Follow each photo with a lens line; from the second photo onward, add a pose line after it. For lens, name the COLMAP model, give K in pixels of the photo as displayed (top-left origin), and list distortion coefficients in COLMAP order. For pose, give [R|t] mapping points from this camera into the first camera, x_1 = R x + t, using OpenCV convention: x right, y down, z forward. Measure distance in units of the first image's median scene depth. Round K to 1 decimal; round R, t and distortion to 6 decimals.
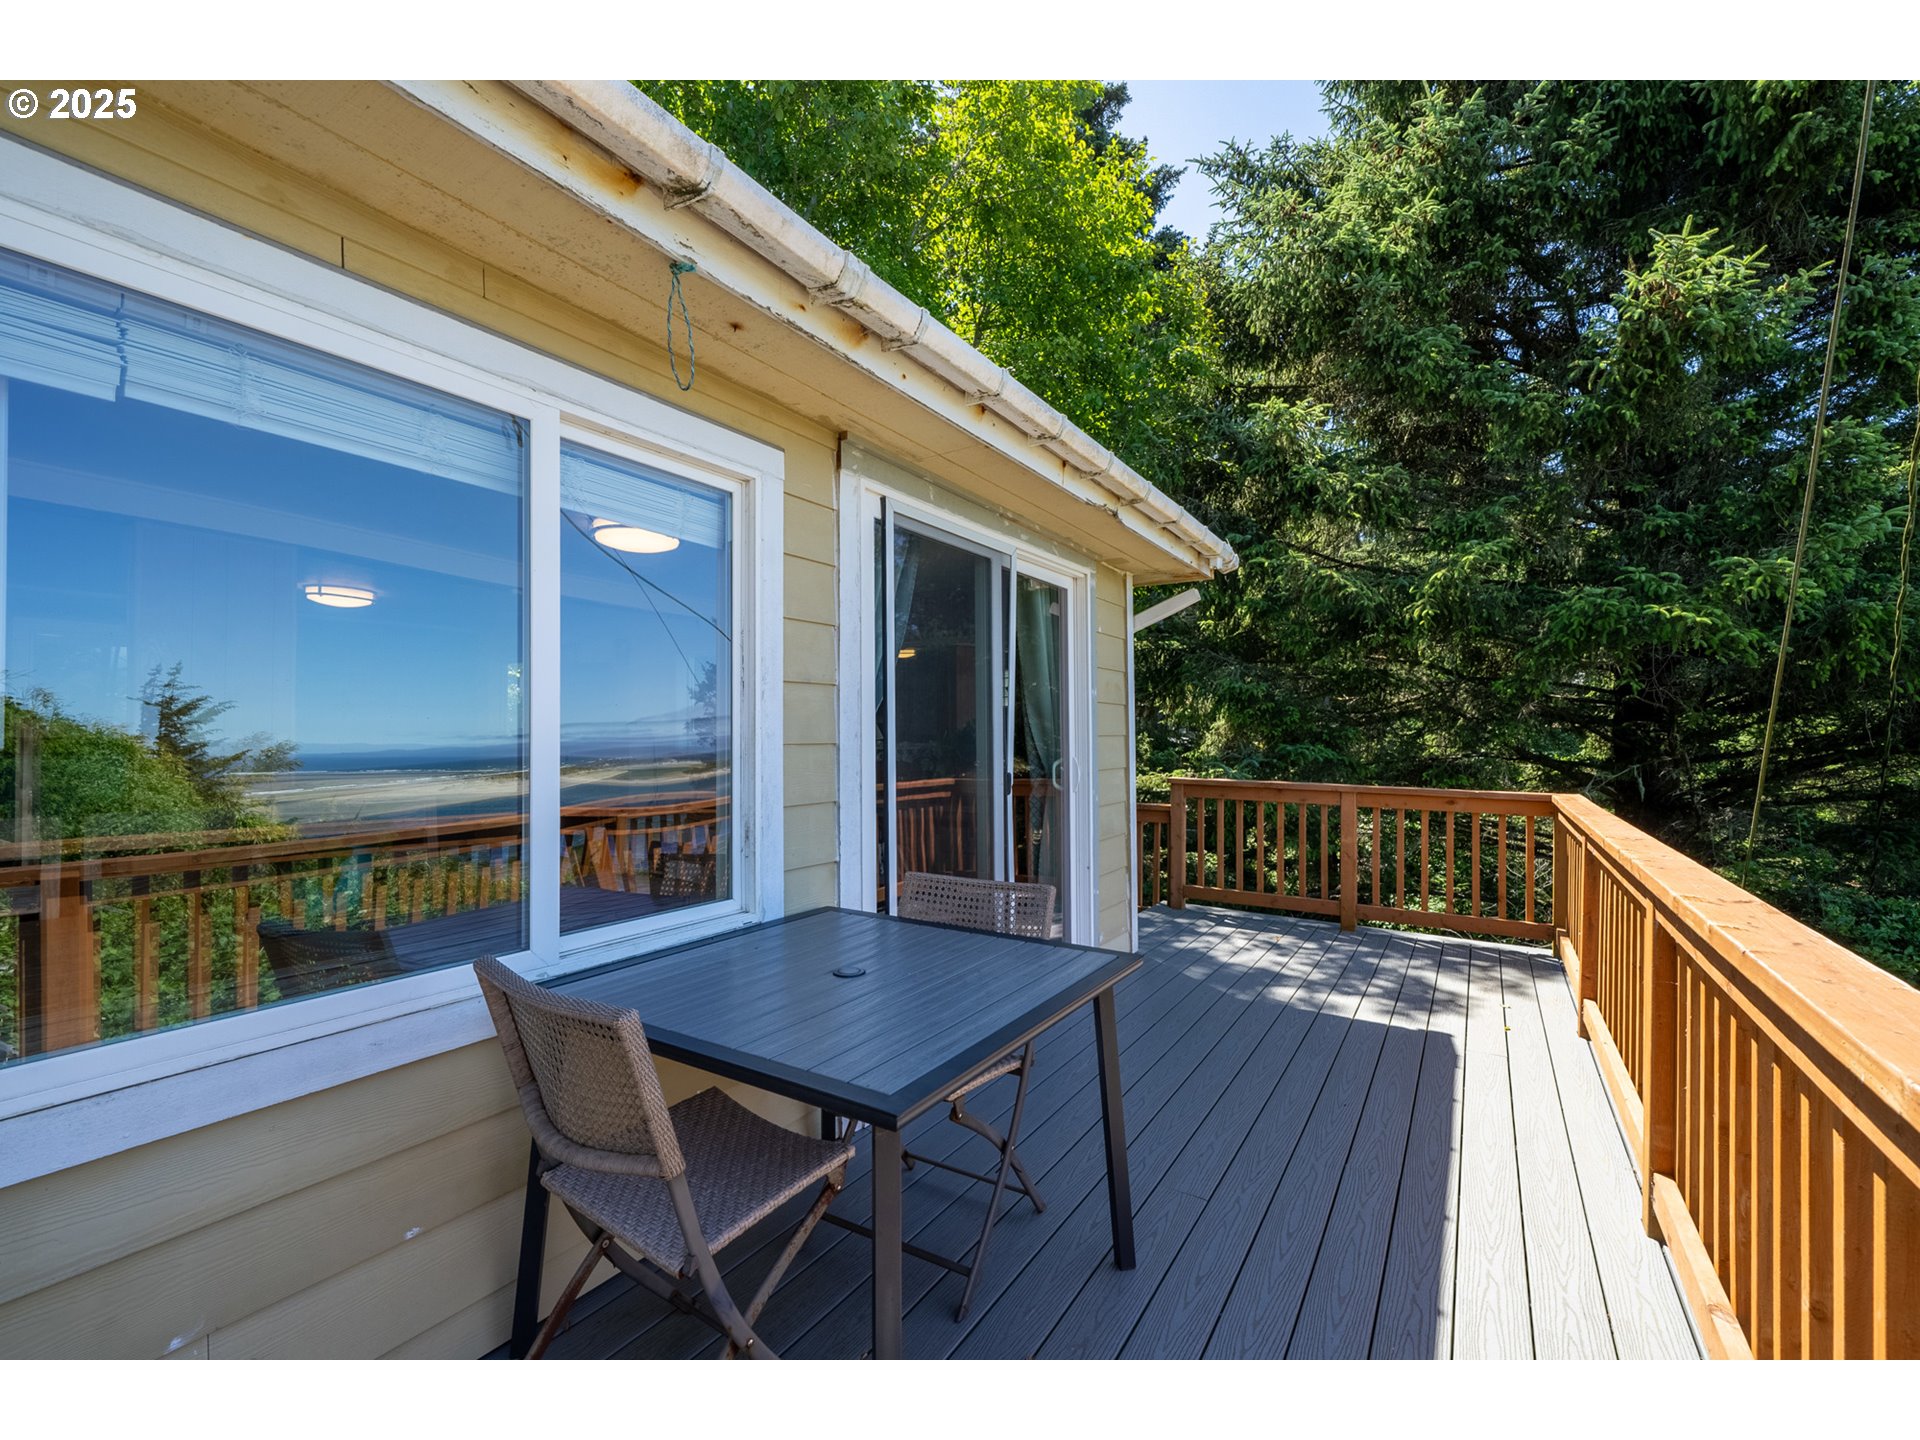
lens RADIAL K [[839.0, 0, 962.8], [0, 839.0, 727.5], [0, 0, 1]] dist [0.001982, 0.000436]
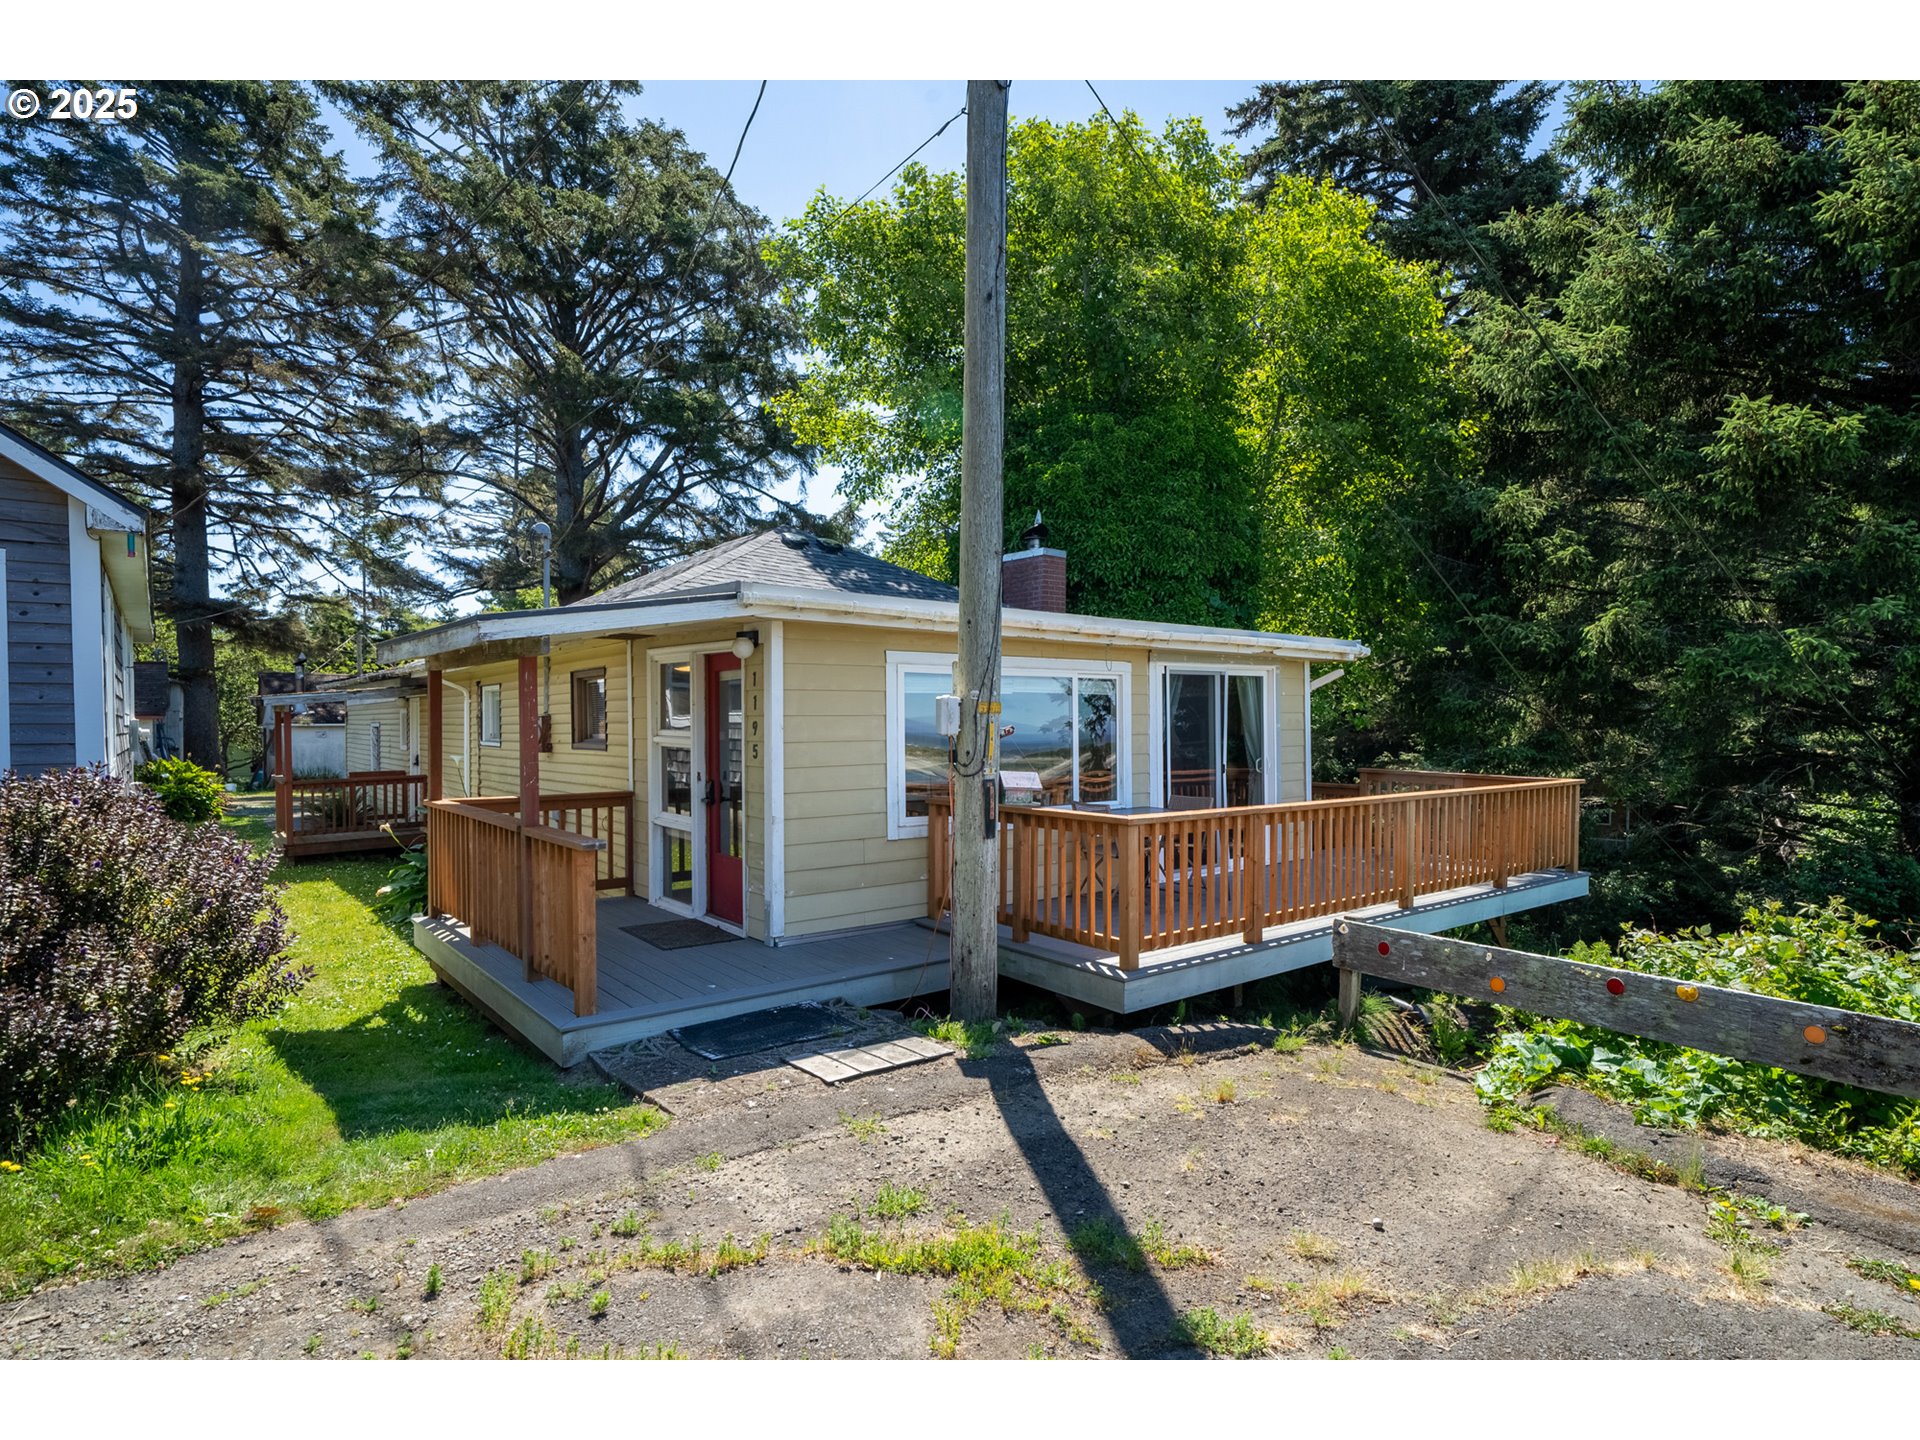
lens RADIAL K [[839.0, 0, 962.8], [0, 839.0, 727.5], [0, 0, 1]] dist [0.001982, 0.000436]
pose [[0.933214, 0.011719, -0.359130, 0.035074], [-0.002947, 0.999684, 0.024964, -0.016766], [0.359309, -0.022238, 0.932954, -0.230892]]
